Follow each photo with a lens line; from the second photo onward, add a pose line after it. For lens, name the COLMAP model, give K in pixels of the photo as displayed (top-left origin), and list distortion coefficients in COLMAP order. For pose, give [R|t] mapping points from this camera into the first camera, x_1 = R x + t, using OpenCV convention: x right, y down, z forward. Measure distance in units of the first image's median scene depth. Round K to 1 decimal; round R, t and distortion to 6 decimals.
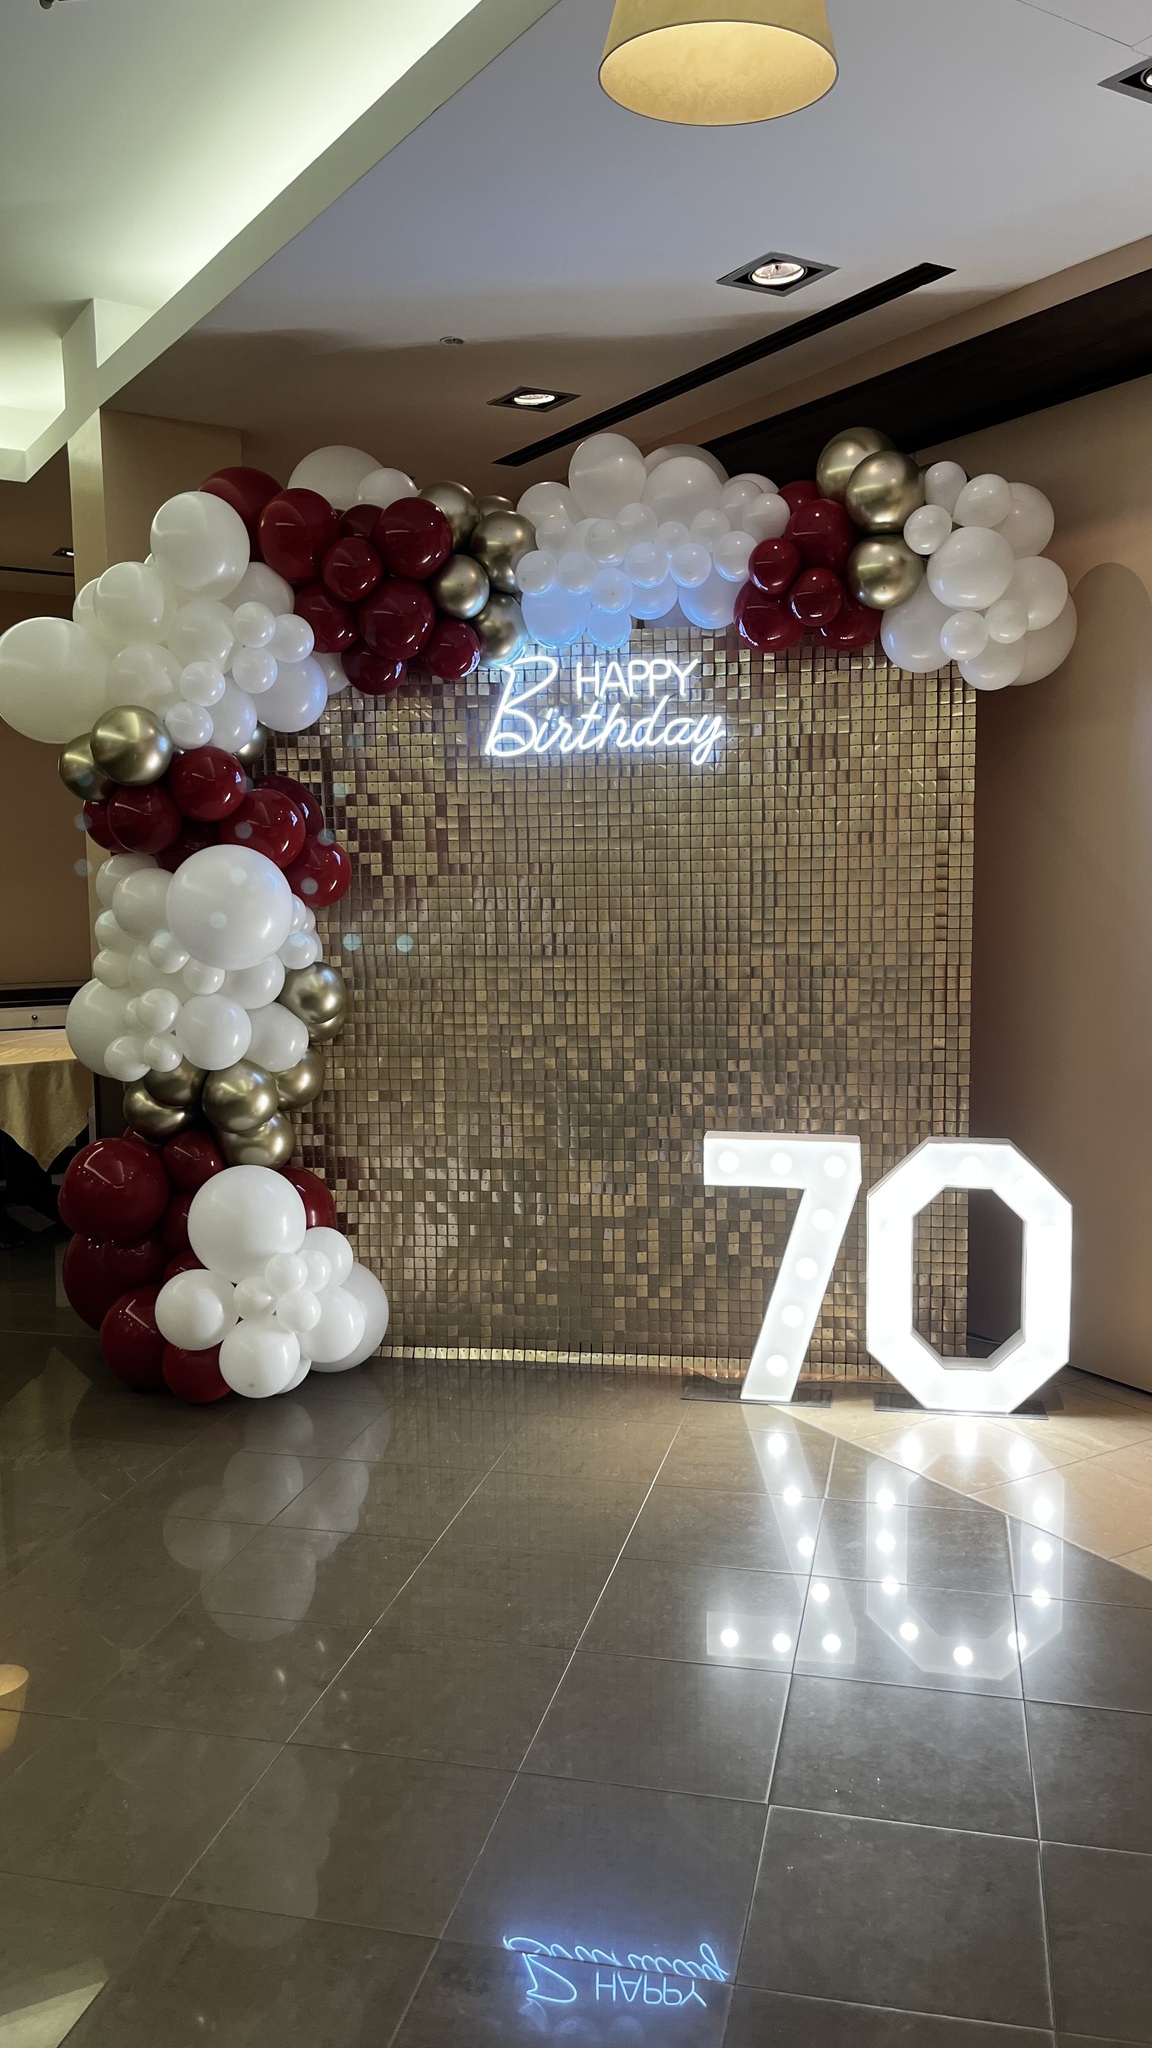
lens RADIAL K [[1552.8, 0, 593.6], [0, 1552.8, 1054.5], [0, 0, 1]] dist [0.052840, -0.067298]
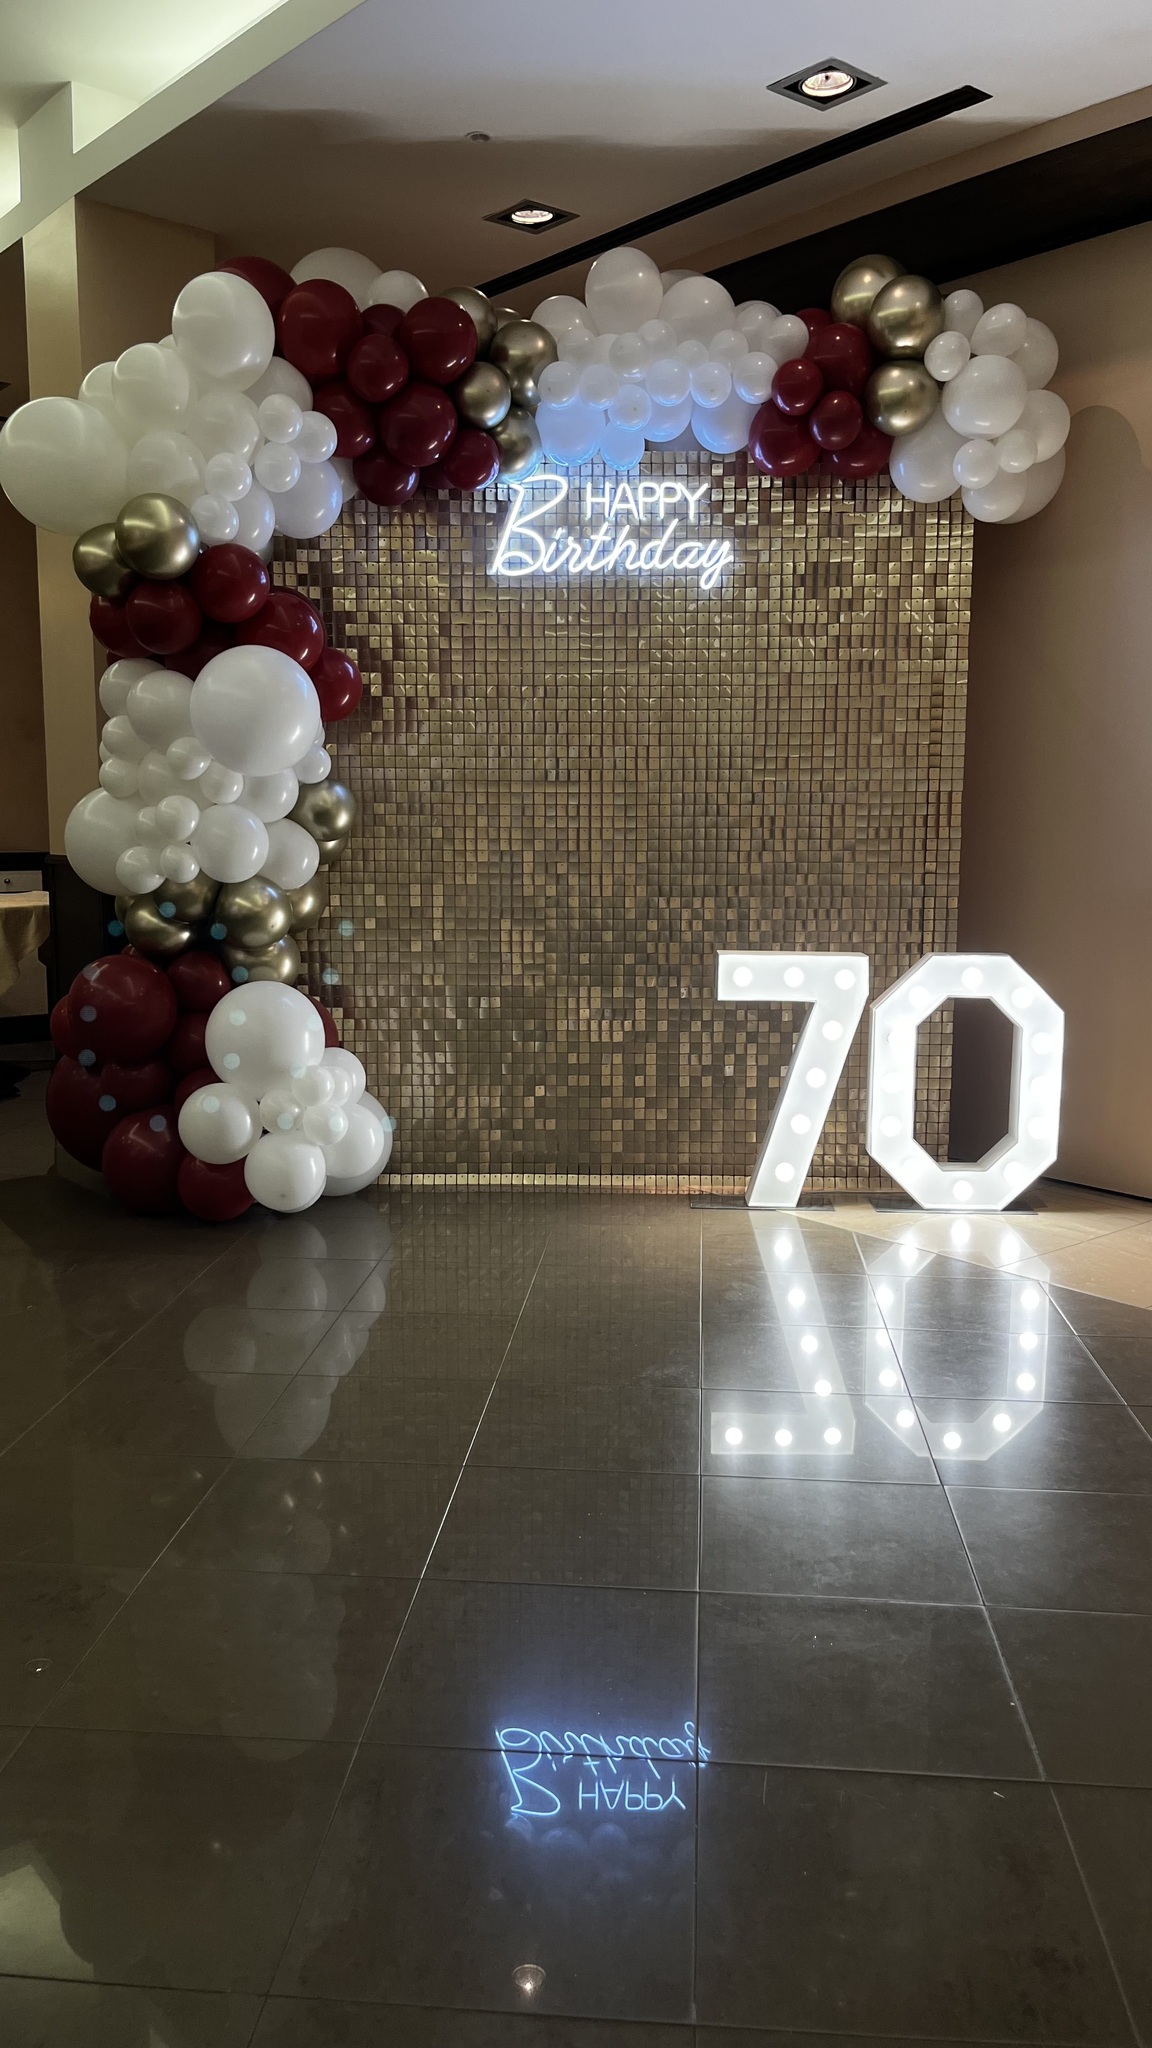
lens RADIAL K [[1552.8, 0, 585.5], [0, 1552.8, 1042.6], [0, 0, 1]] dist [0.052840, -0.067298]
pose [[0.989574, -0.006499, 0.143881, -0.159431], [0.002313, 0.999570, 0.029238, 0.079773], [-0.144009, -0.028601, 0.989163, -0.004069]]
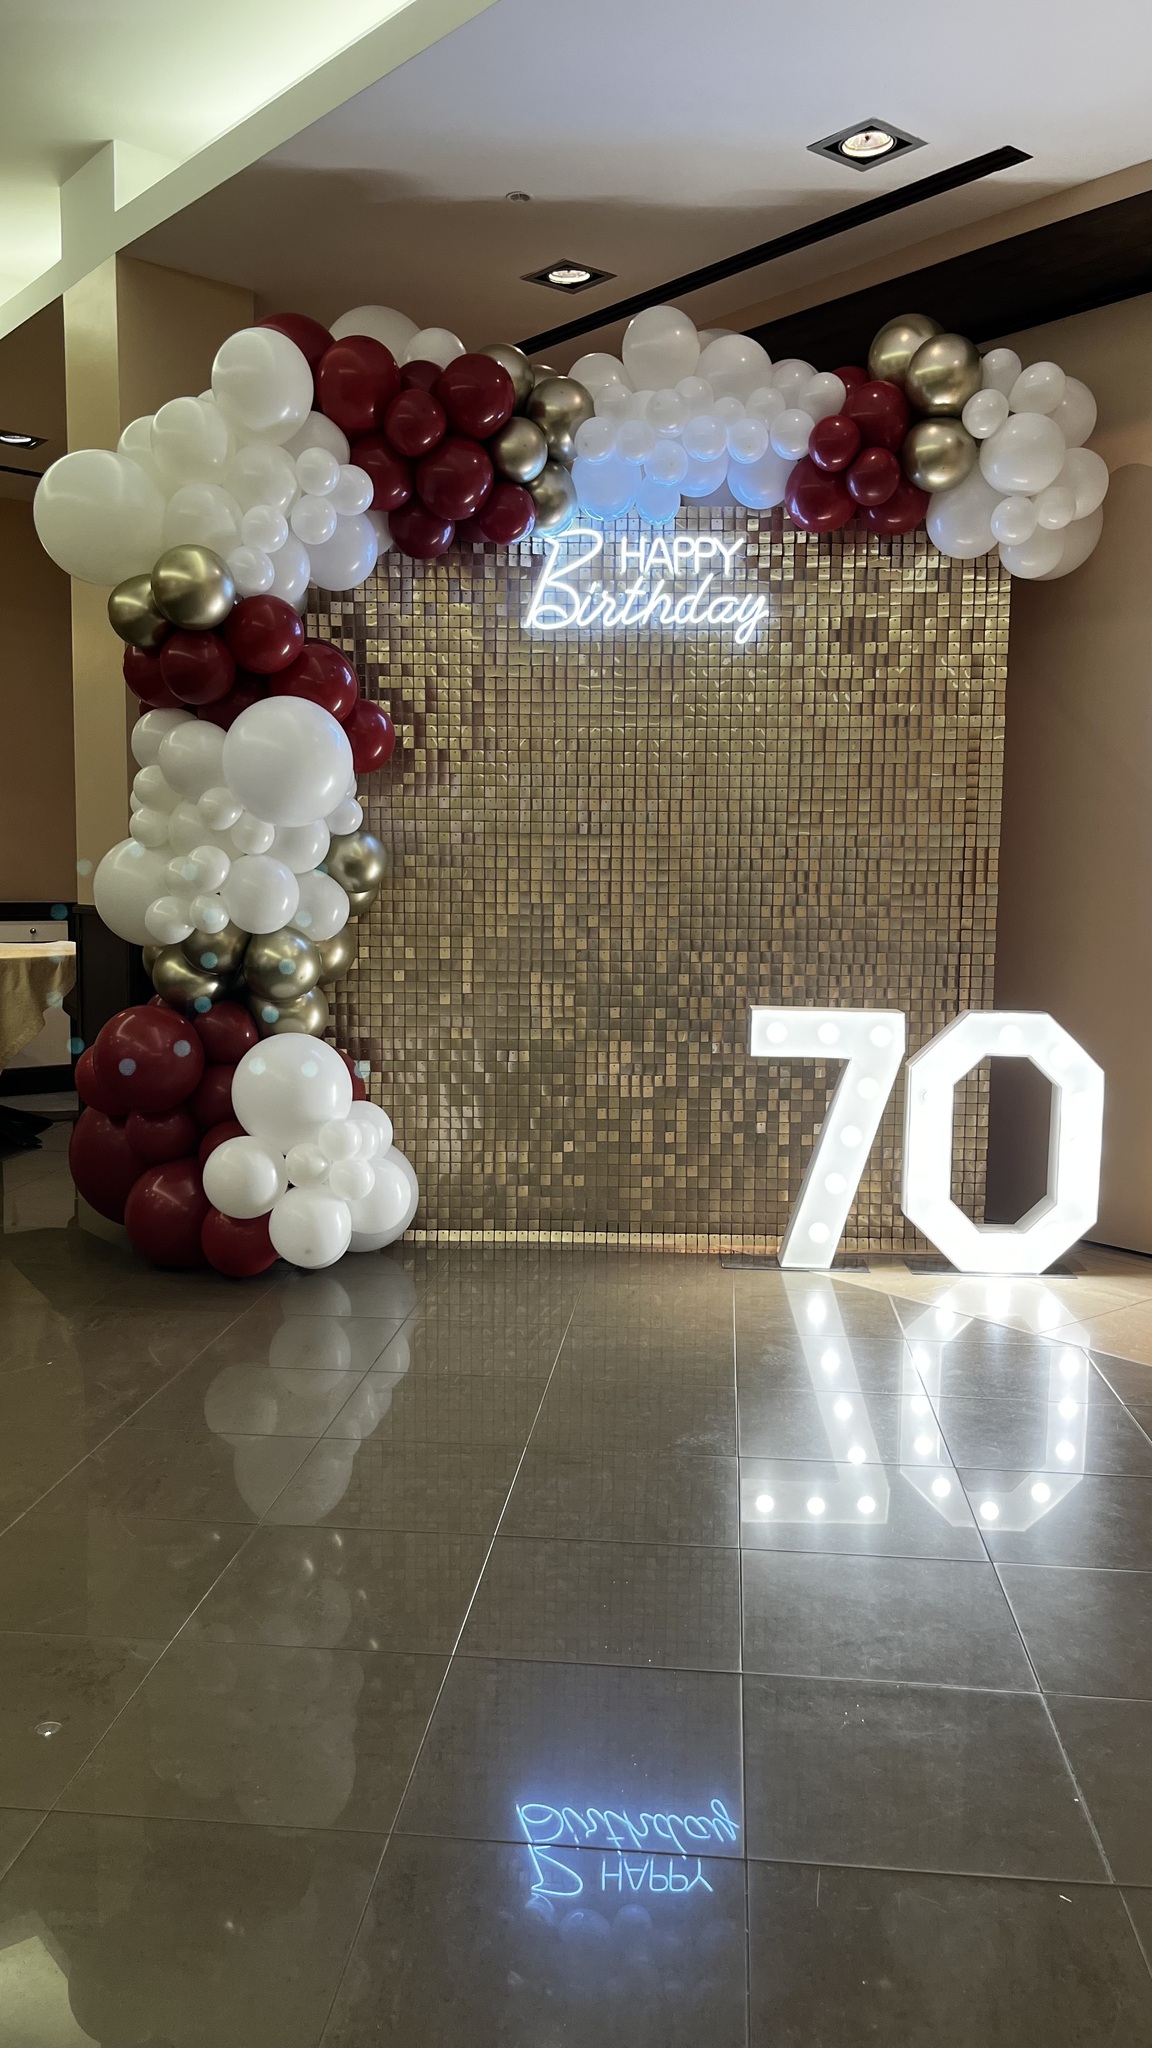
lens RADIAL K [[1552.8, 0, 590.7], [0, 1552.8, 1043.4], [0, 0, 1]] dist [0.052840, -0.067298]
pose [[0.990824, 0.006760, 0.134989, -0.164747], [-0.006065, 0.999966, -0.005560, 0.079884], [-0.135022, 0.004690, 0.990831, 0.010886]]
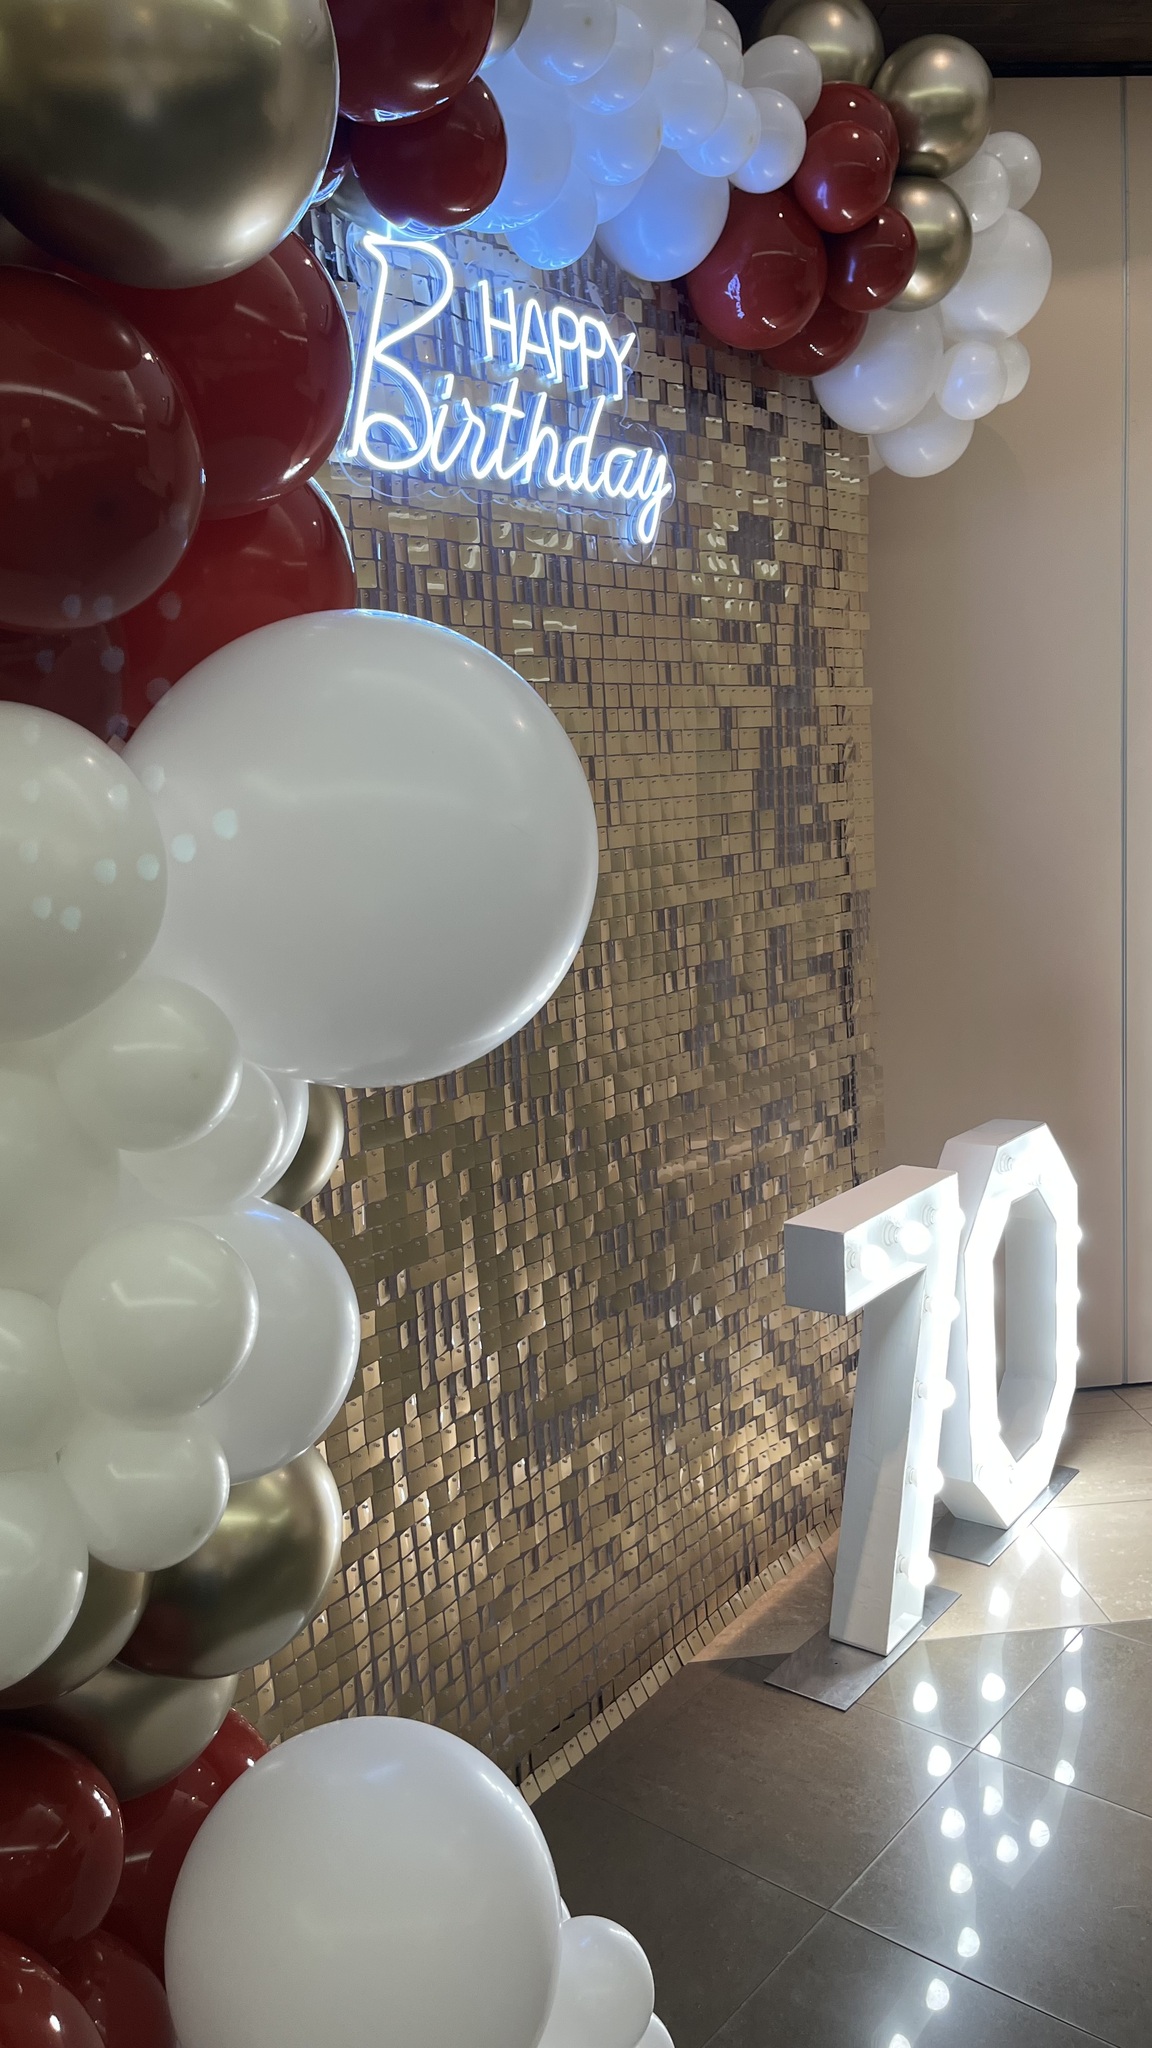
lens RADIAL K [[1552.8, 0, 562.8], [0, 1552.8, 1040.4], [0, 0, 1]] dist [0.052840, -0.067298]
pose [[0.467732, -0.156402, 0.869923, -0.426651], [0.163183, 0.982581, 0.088917, -0.073900], [-0.868676, 0.100367, 0.485107, 0.788076]]
